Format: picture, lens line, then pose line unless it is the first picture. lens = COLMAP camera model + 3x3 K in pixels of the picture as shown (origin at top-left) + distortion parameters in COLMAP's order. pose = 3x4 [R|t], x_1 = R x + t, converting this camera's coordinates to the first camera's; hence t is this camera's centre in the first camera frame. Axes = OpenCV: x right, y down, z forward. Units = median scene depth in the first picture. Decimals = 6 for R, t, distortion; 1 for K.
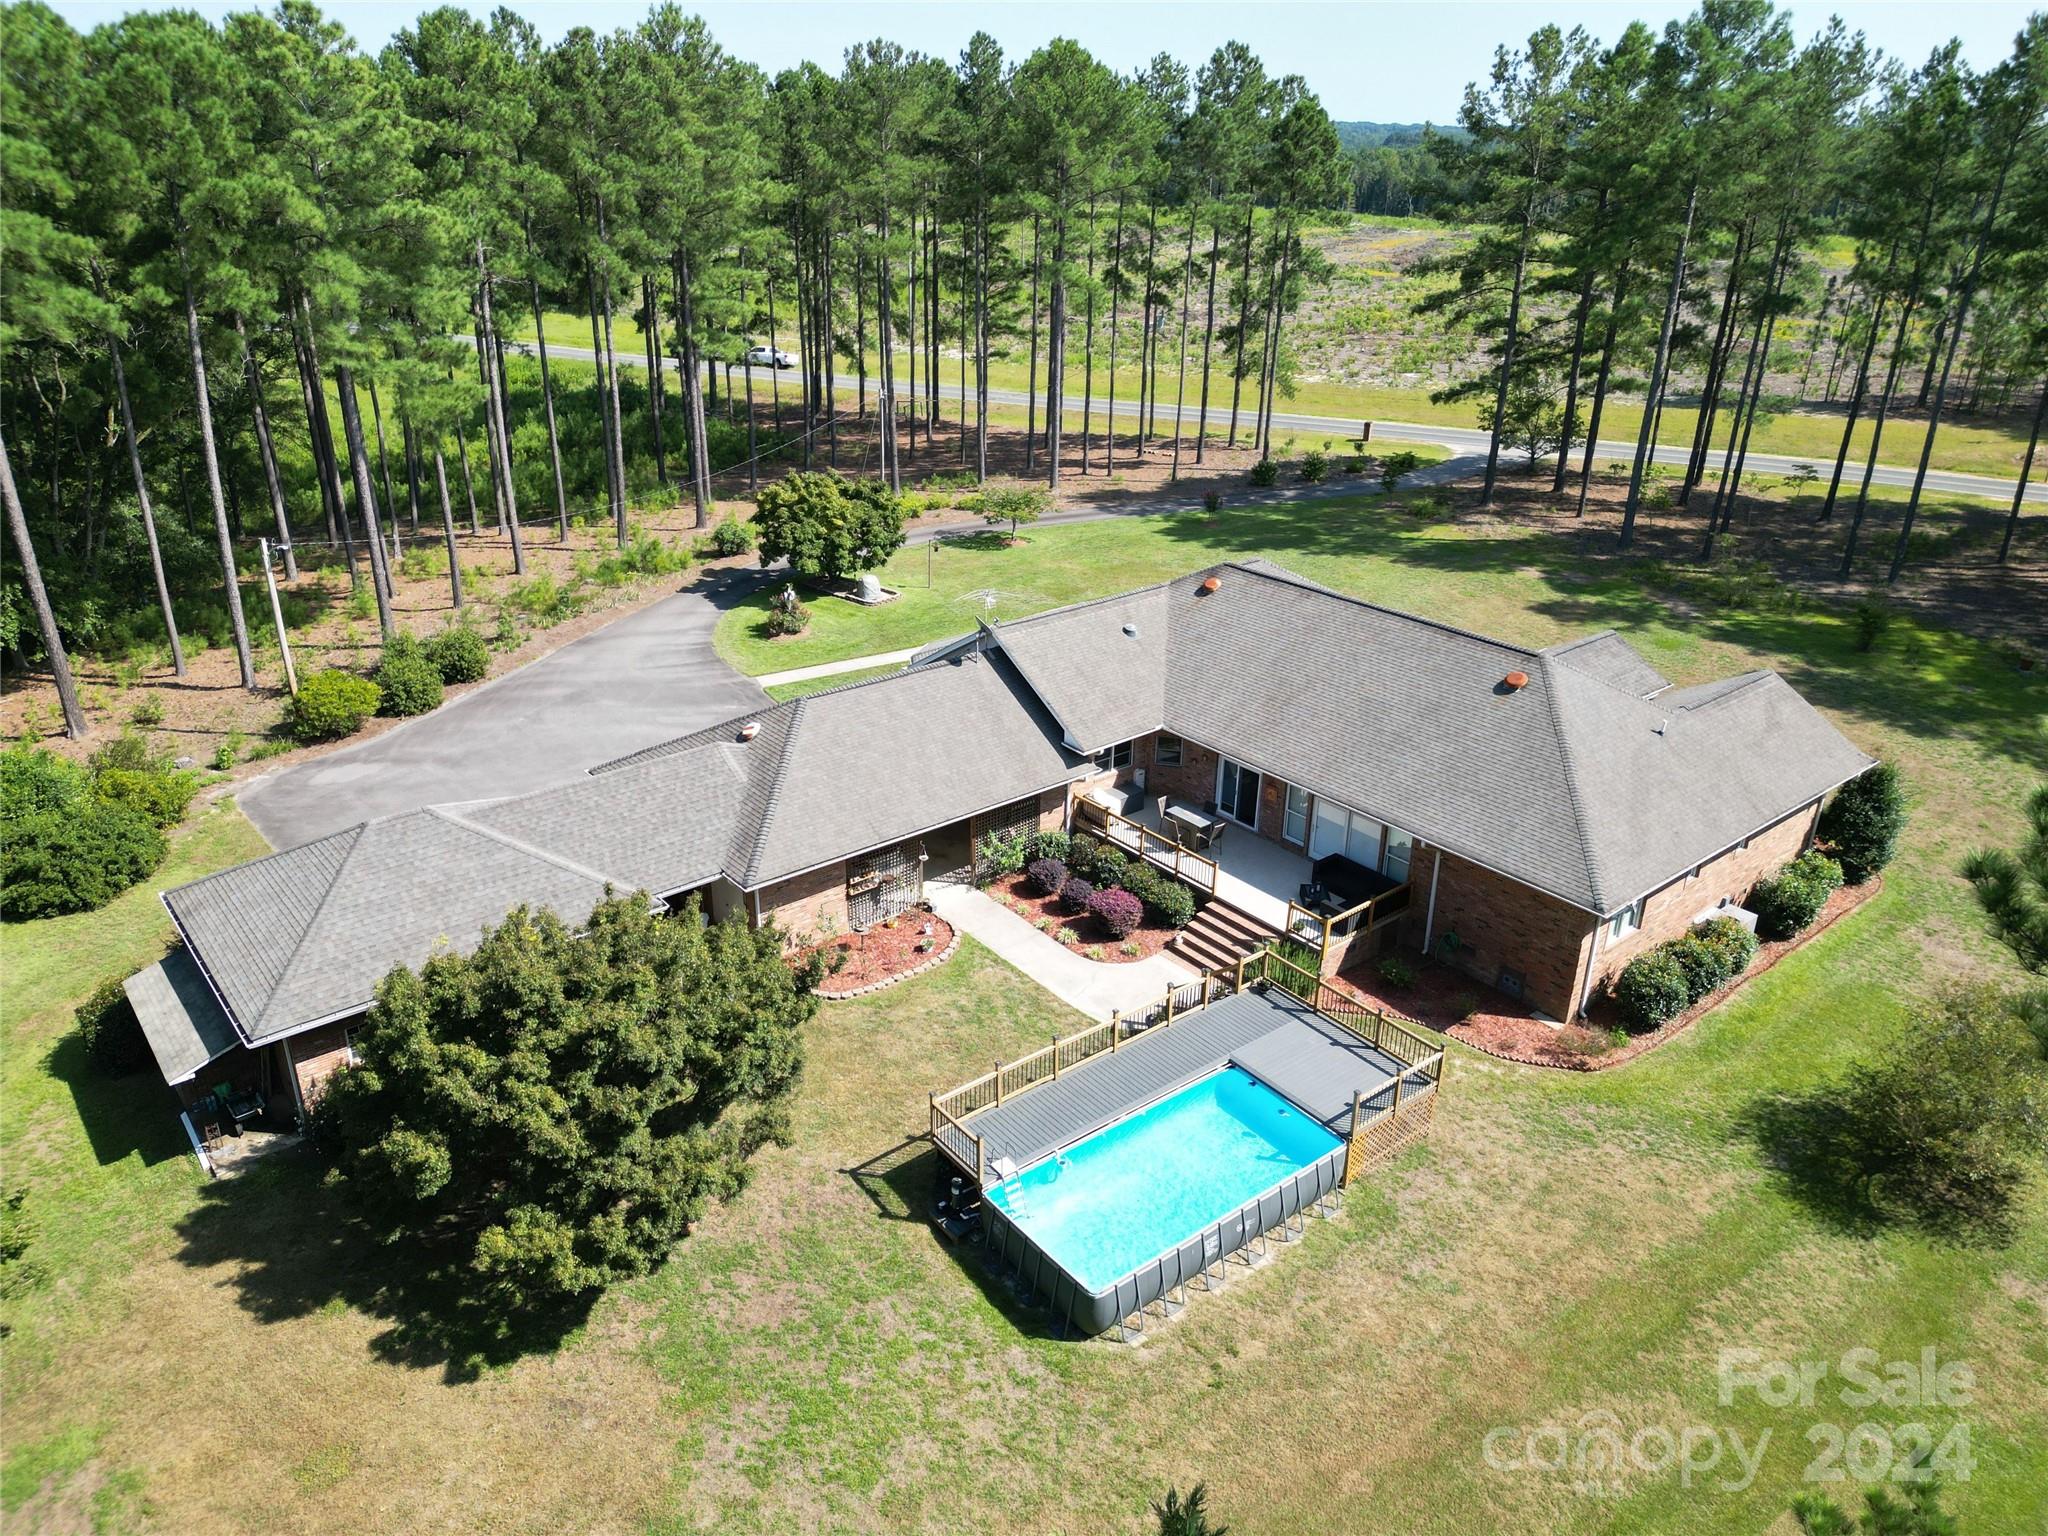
lens RADIAL K [[1446.3, 0, 1005.5], [0, 1446.3, 770.0], [0, 0, 1]] dist [0.043746, -0.042191]
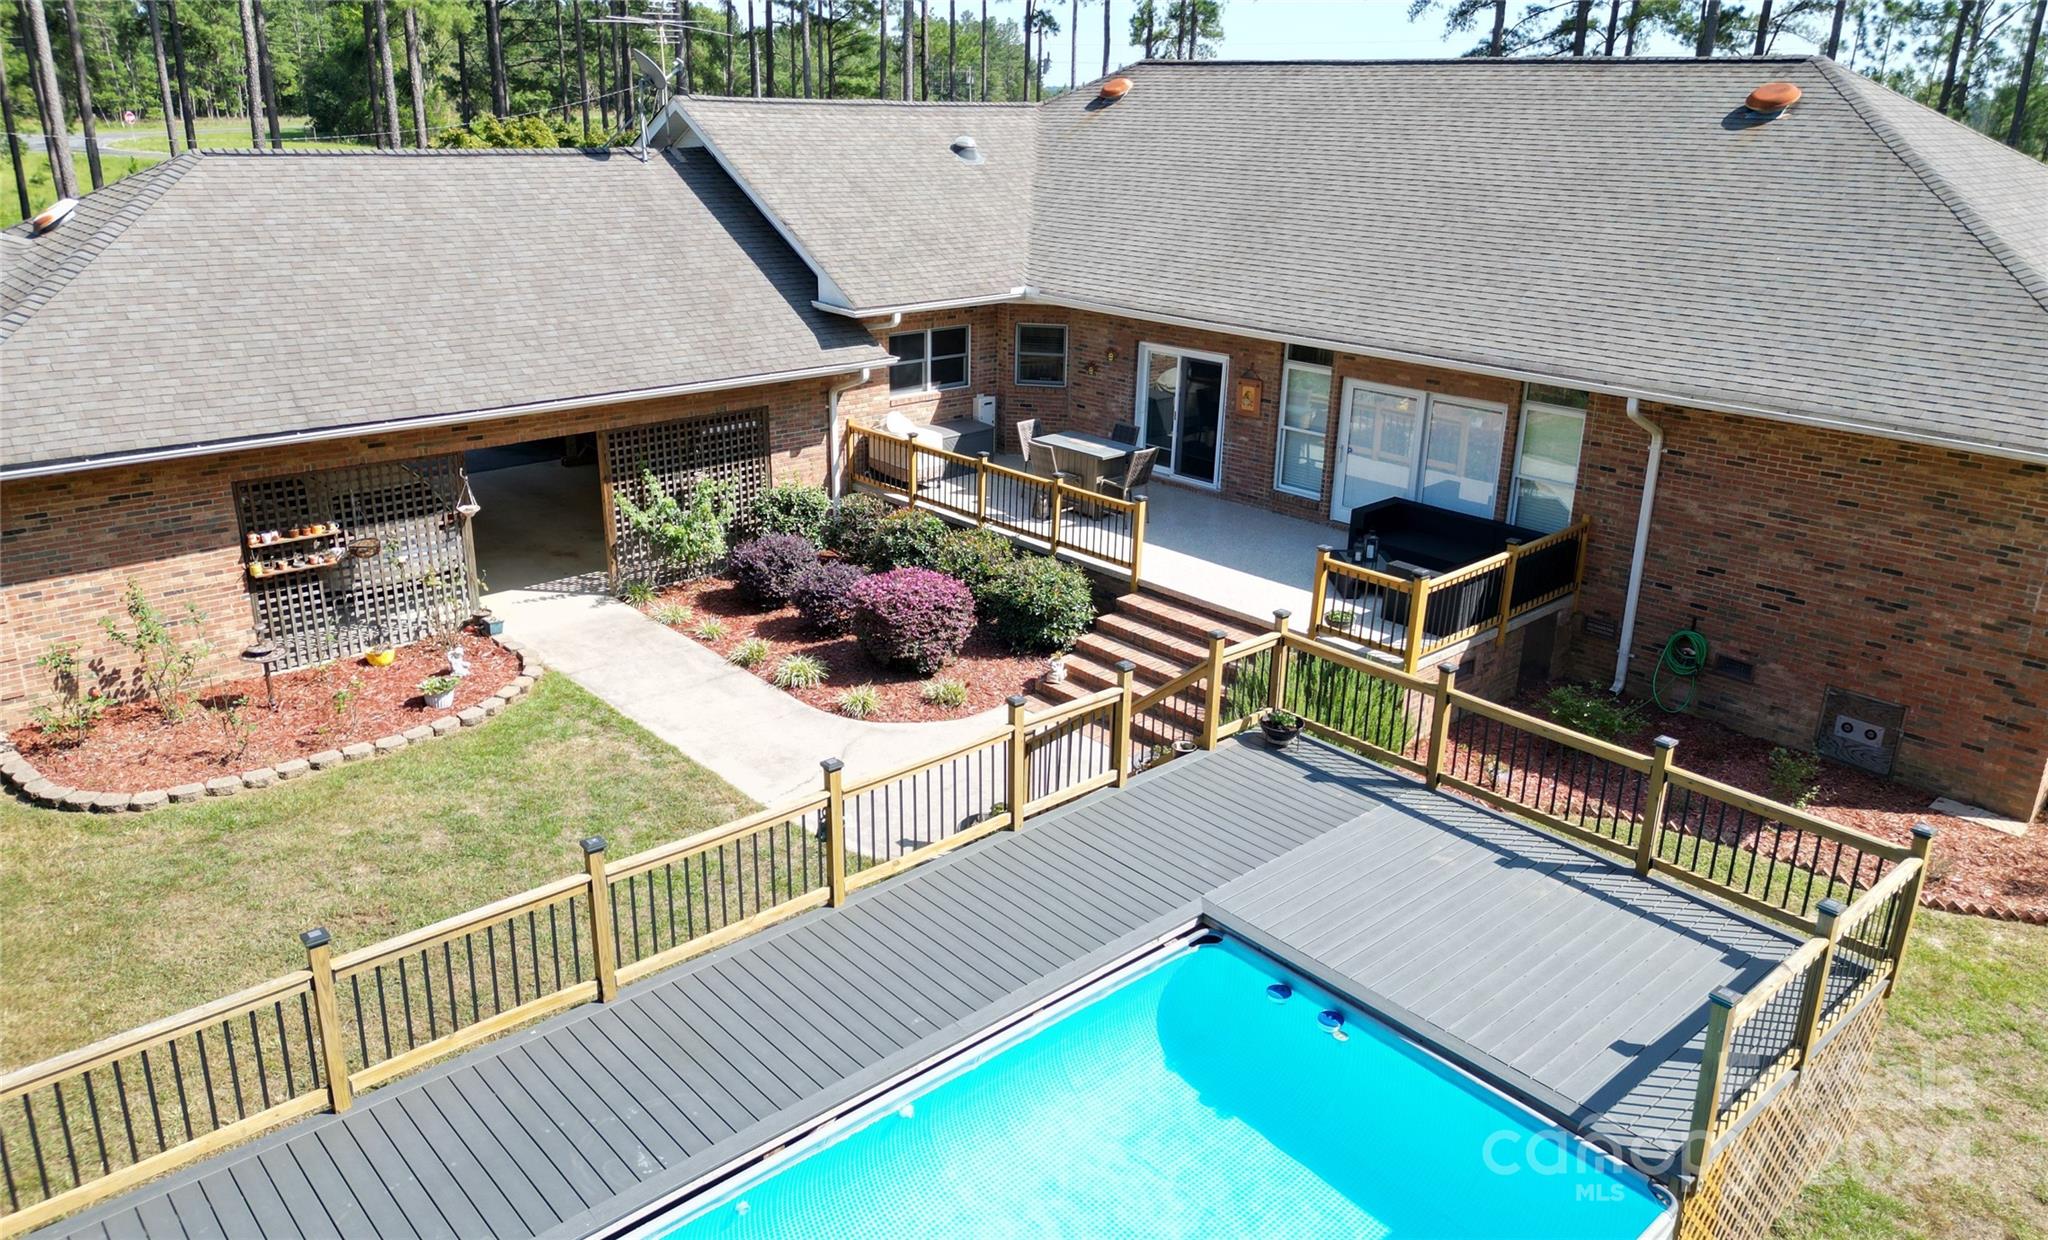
lens RADIAL K [[1423.8, 0, 1036.0], [0, 1423.8, 599.0], [0, 0, 1]] dist [0.039790, -0.002575]
pose [[0.996788, -0.013566, 0.078934, 0.077693], [0.020682, 0.995724, -0.090034, 0.129485], [-0.077375, 0.091378, 0.992806, 0.562959]]
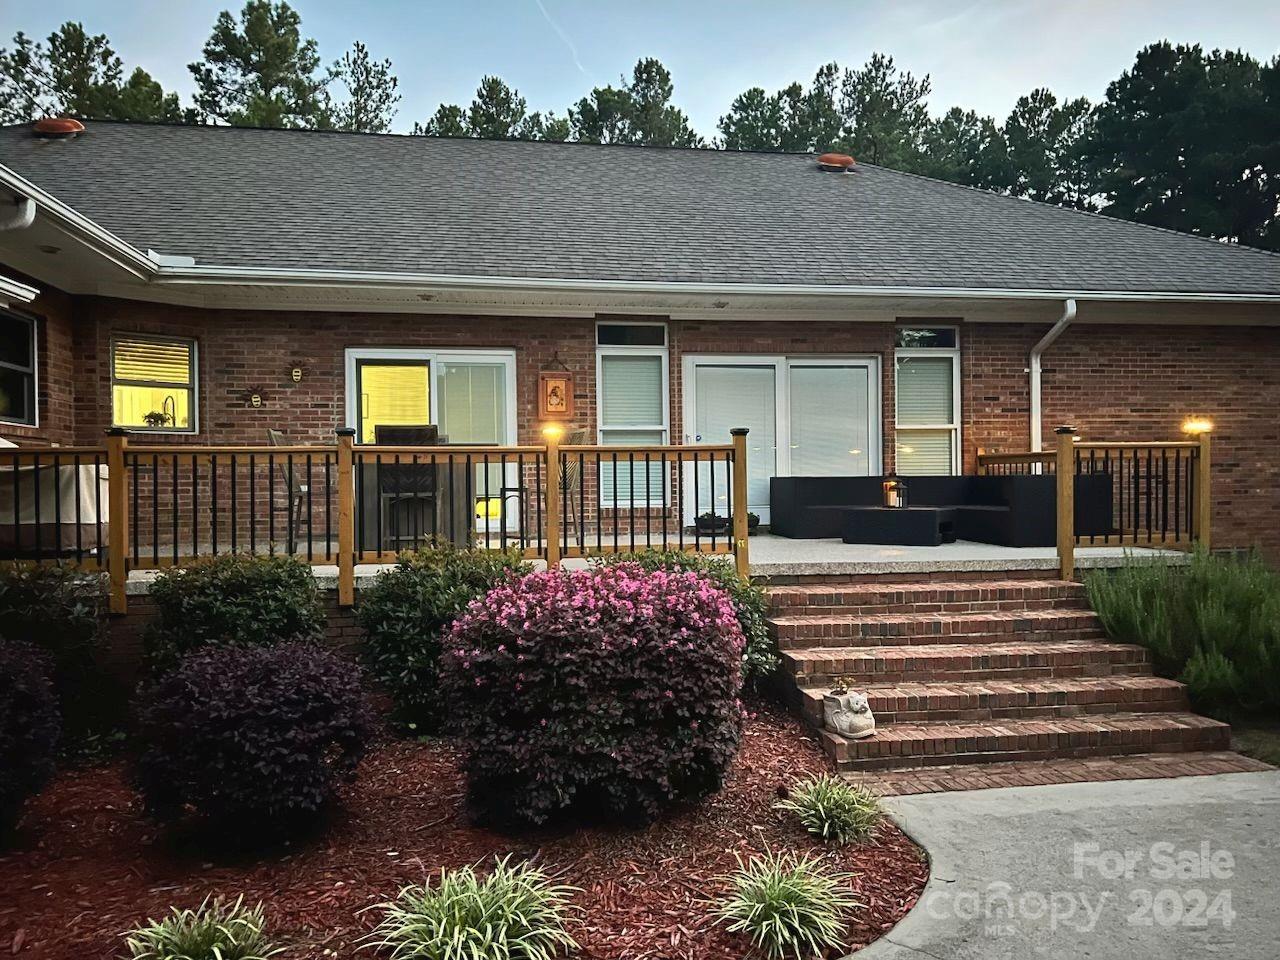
lens RADIAL K [[958.2, 0, 642.4], [0, 958.2, 482.4], [0, 0, 1]] dist [0.041599, 0.001177]
pose [[0.493756, -0.015658, 0.869459, -0.023352], [0.378990, 0.903762, -0.198948, 0.098357], [-0.782669, 0.427748, 0.452172, 0.918709]]
